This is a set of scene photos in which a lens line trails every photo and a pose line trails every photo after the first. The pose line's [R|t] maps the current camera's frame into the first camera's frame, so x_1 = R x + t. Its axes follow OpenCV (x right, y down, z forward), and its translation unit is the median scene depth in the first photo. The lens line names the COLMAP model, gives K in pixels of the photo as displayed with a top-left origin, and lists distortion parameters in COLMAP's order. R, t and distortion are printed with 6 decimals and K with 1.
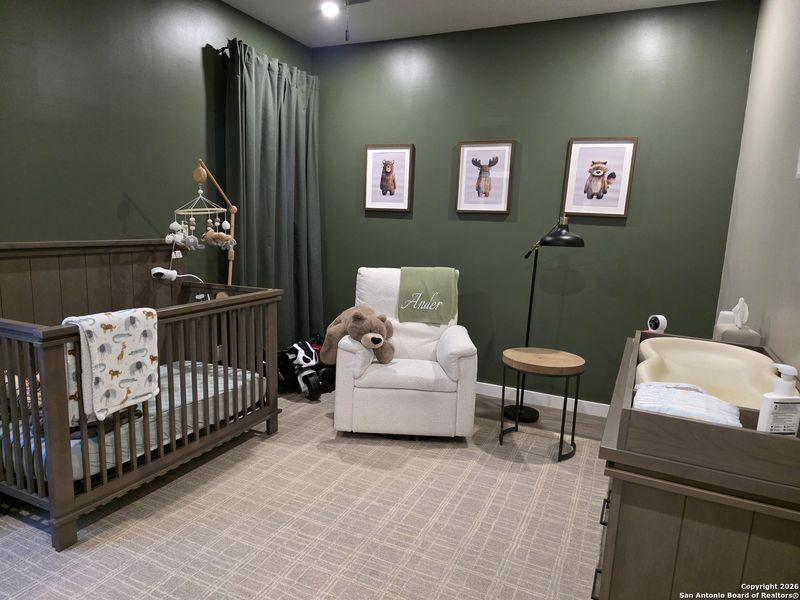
lens RADIAL K [[533.4, 0, 389.7], [0, 533.4, 308.0], [0, 0, 1]] dist [0.062237, -0.061601]
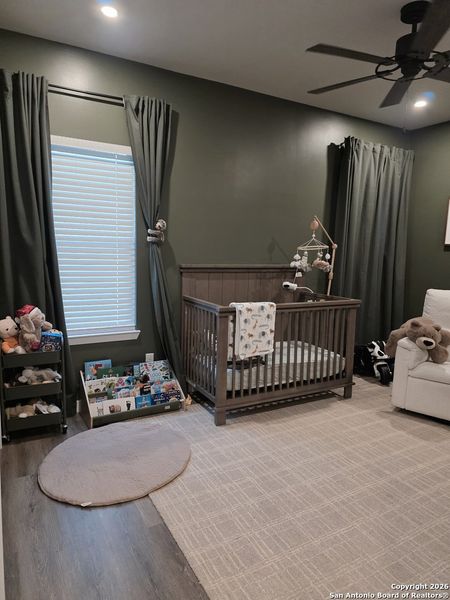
lens RADIAL K [[400.1, 0, 228.7], [0, 400.1, 299.0], [0, 0, 1]] dist [0.062237, -0.061601]
pose [[0.819528, 0.068189, -0.568968, 0.138395], [-0.099631, 0.994728, -0.024292, 0.027058], [0.564312, 0.076595, 0.822001, -0.119168]]
